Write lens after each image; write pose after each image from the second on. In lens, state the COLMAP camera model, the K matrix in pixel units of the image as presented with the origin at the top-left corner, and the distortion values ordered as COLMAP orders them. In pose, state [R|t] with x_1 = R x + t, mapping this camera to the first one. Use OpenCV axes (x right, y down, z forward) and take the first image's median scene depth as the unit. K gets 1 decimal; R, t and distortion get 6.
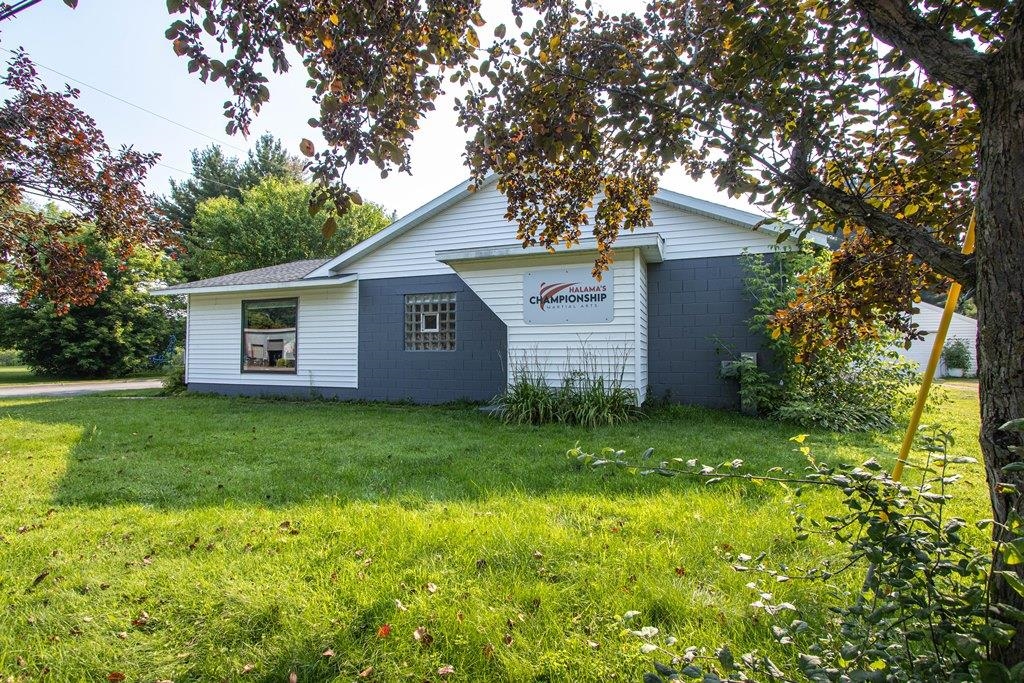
lens RADIAL K [[495.7, 0, 530.8], [0, 495.7, 341.2], [0, 0, 1]] dist [-0.001964, -0.000064]
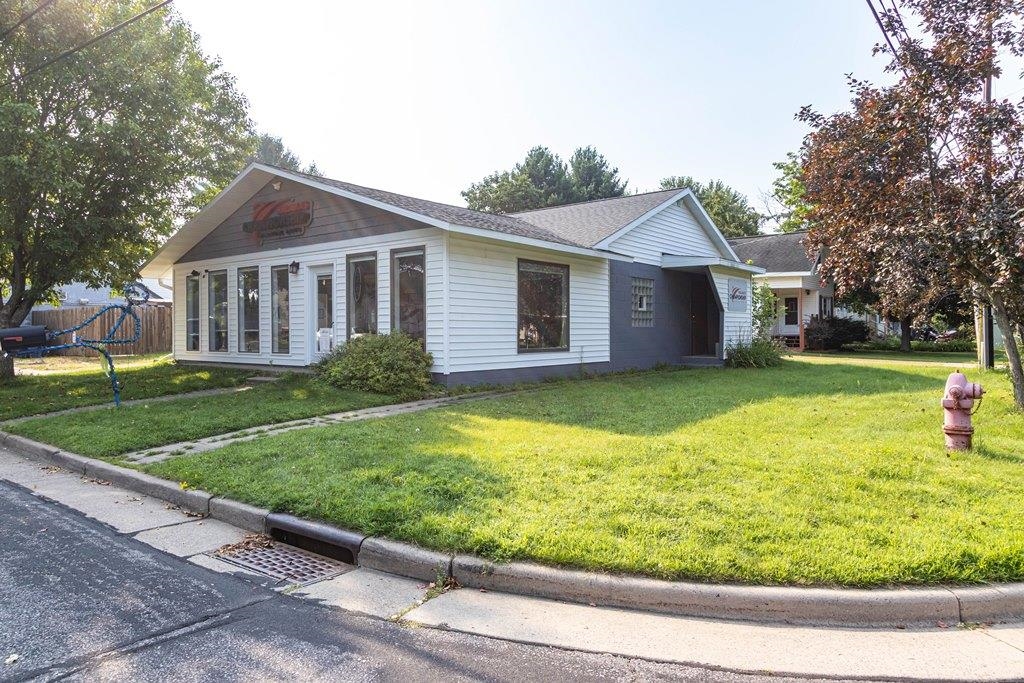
lens RADIAL K [[668.8, 0, 512.0], [0, 668.8, 341.5], [0, 0, 1]] dist [0.000054, -0.000008]
pose [[0.282161, -0.013705, 0.959269, -1.663277], [-0.021504, 0.999556, 0.020606, 0.026356], [-0.959126, -0.026442, 0.281741, 0.758167]]
